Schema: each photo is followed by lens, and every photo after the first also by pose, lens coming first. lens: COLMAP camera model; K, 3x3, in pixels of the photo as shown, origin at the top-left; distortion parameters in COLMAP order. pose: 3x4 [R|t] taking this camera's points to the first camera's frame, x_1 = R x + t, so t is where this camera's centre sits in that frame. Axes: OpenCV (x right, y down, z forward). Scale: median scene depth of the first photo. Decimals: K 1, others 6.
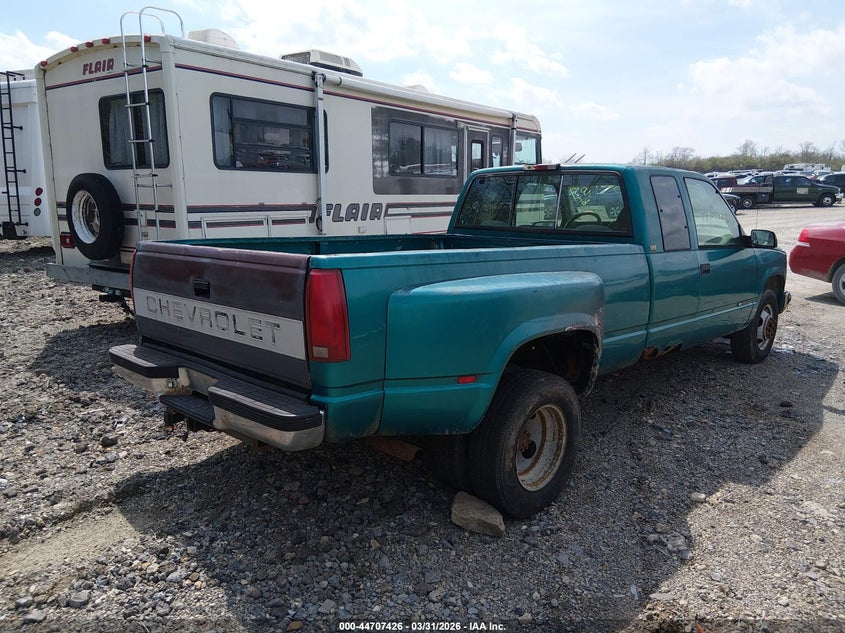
lens RADIAL K [[639.7, 0, 422.5], [0, 639.7, 322.1], [0, 0, 1]] dist [0.006726, -0.006760]
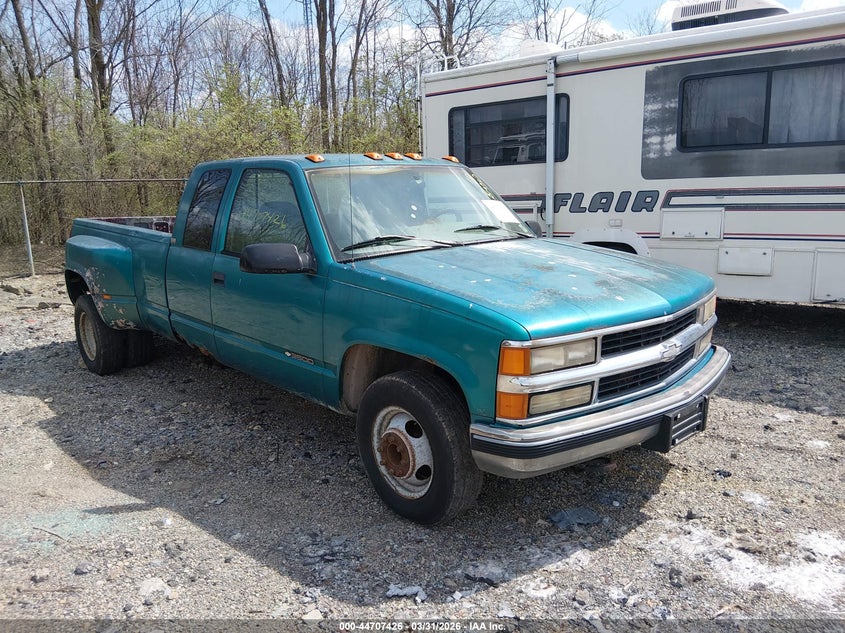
lens RADIAL K [[639.7, 0, 422.4], [0, 639.7, 313.8], [0, 0, 1]] dist [0.006726, -0.006760]
pose [[-0.041853, 0.179556, -0.982857, 0.770454], [-0.165207, 0.968934, 0.184047, -0.141875], [0.985370, 0.170078, -0.010889, 0.781335]]
